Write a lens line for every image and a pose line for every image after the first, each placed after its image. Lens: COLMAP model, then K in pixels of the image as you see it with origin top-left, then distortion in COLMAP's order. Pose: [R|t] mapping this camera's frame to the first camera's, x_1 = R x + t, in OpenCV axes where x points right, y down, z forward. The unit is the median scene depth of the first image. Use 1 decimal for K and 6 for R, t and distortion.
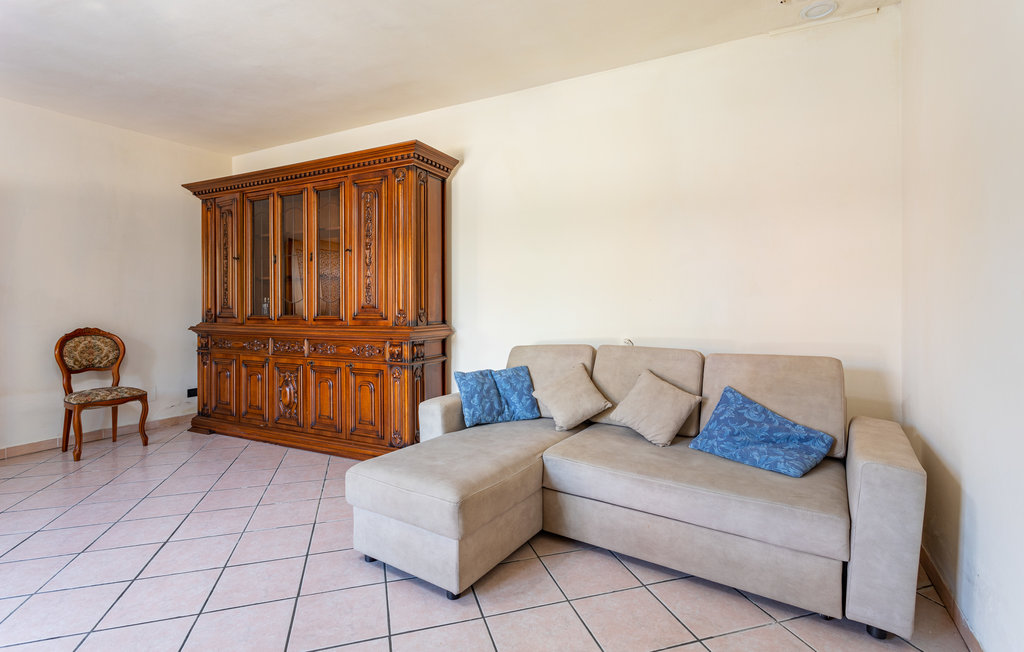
lens RADIAL K [[493.6, 0, 511.5], [0, 493.6, 307.0], [0, 0, 1]] dist [0.004040, 0.001474]
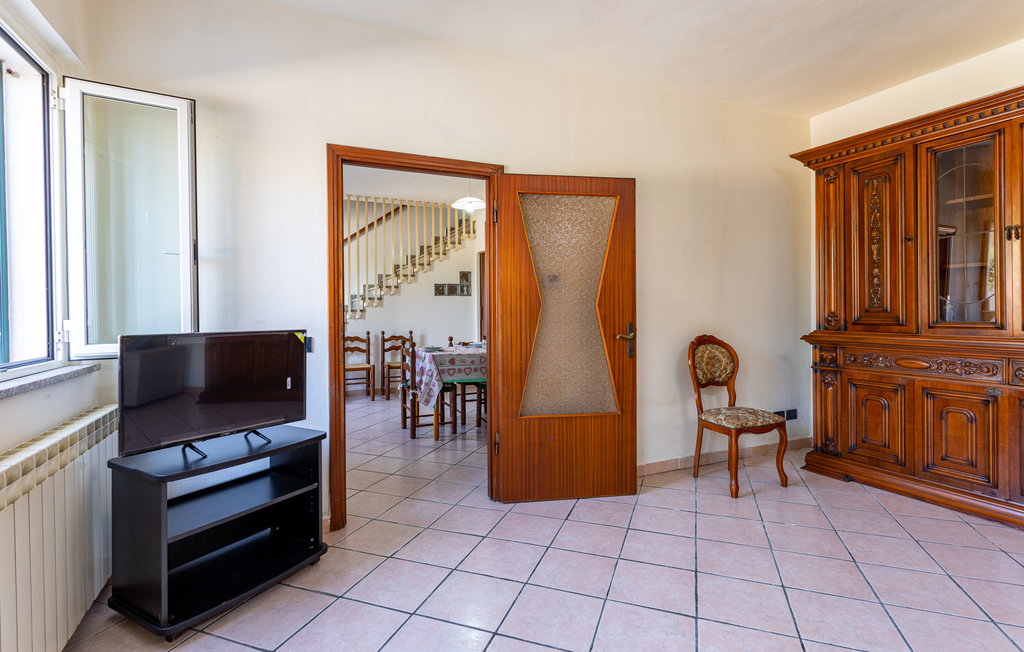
lens RADIAL K [[493.6, 0, 496.3], [0, 493.6, 313.5], [0, 0, 1]] dist [0.004040, 0.001474]
pose [[0.787120, -0.002291, -0.616796, -0.611356], [0.006071, 0.999973, 0.004032, -0.001373], [0.616771, -0.006918, 0.787113, 0.098693]]
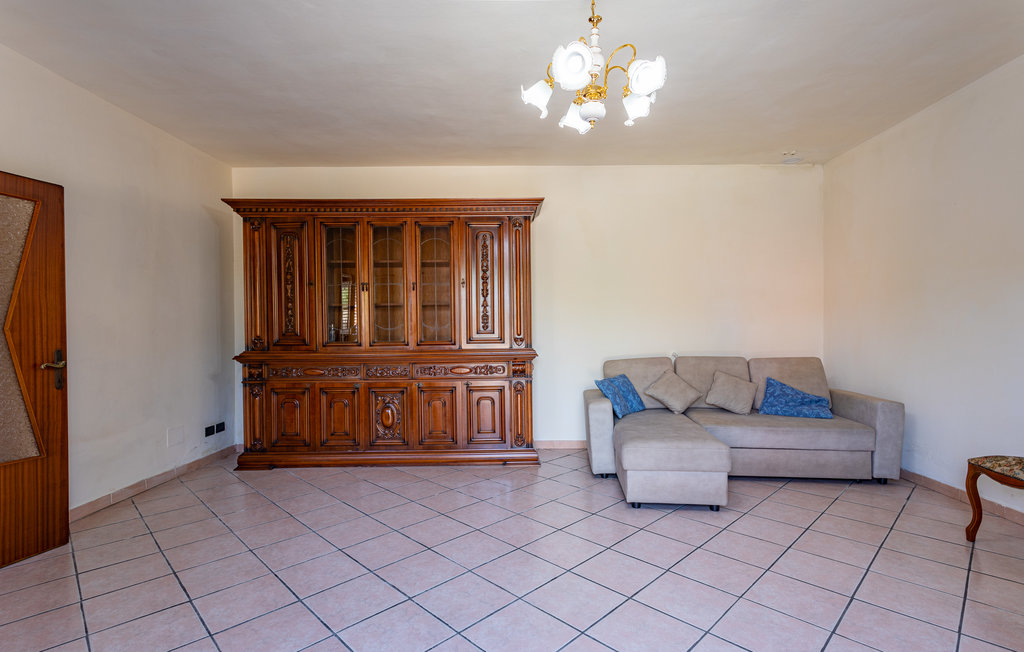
lens RADIAL K [[493.6, 0, 523.1], [0, 493.6, 335.4], [0, 0, 1]] dist [0.004040, 0.001474]
pose [[0.881211, -0.012165, 0.472567, -0.680183], [0.008450, 0.999914, 0.009984, -0.003704], [-0.472648, -0.004805, 0.881238, -0.059965]]
